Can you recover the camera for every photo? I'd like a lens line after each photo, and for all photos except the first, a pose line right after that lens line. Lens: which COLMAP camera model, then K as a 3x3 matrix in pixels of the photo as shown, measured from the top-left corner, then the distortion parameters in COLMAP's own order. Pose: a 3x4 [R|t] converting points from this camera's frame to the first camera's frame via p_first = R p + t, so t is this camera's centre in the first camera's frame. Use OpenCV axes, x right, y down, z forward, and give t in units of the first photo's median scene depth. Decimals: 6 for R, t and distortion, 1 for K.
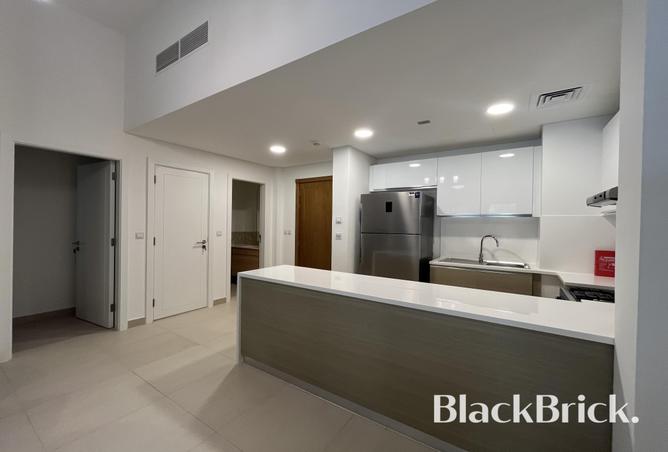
lens RADIAL K [[274.5, 0, 334.0], [0, 274.5, 226.0], [0, 0, 1]] dist [-0.000145, -0.000236]
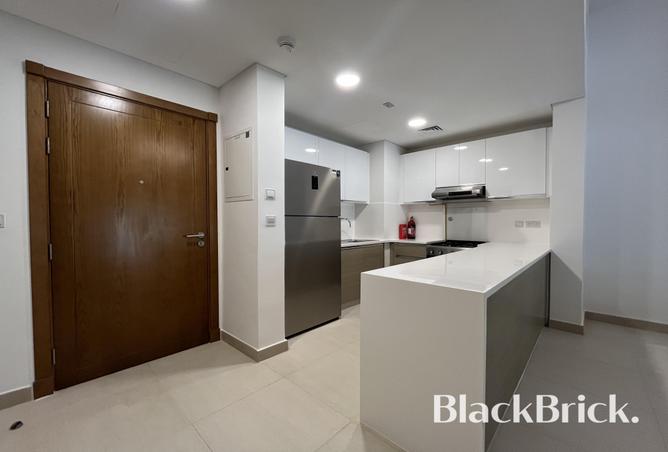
lens RADIAL K [[274.5, 0, 334.0], [0, 274.5, 226.0], [0, 0, 1]] dist [-0.000145, -0.000236]
pose [[0.154378, -0.033572, 0.987441, -0.584838], [0.007336, 0.999434, 0.032833, 0.030961], [-0.987985, 0.002175, 0.154537, 0.848978]]
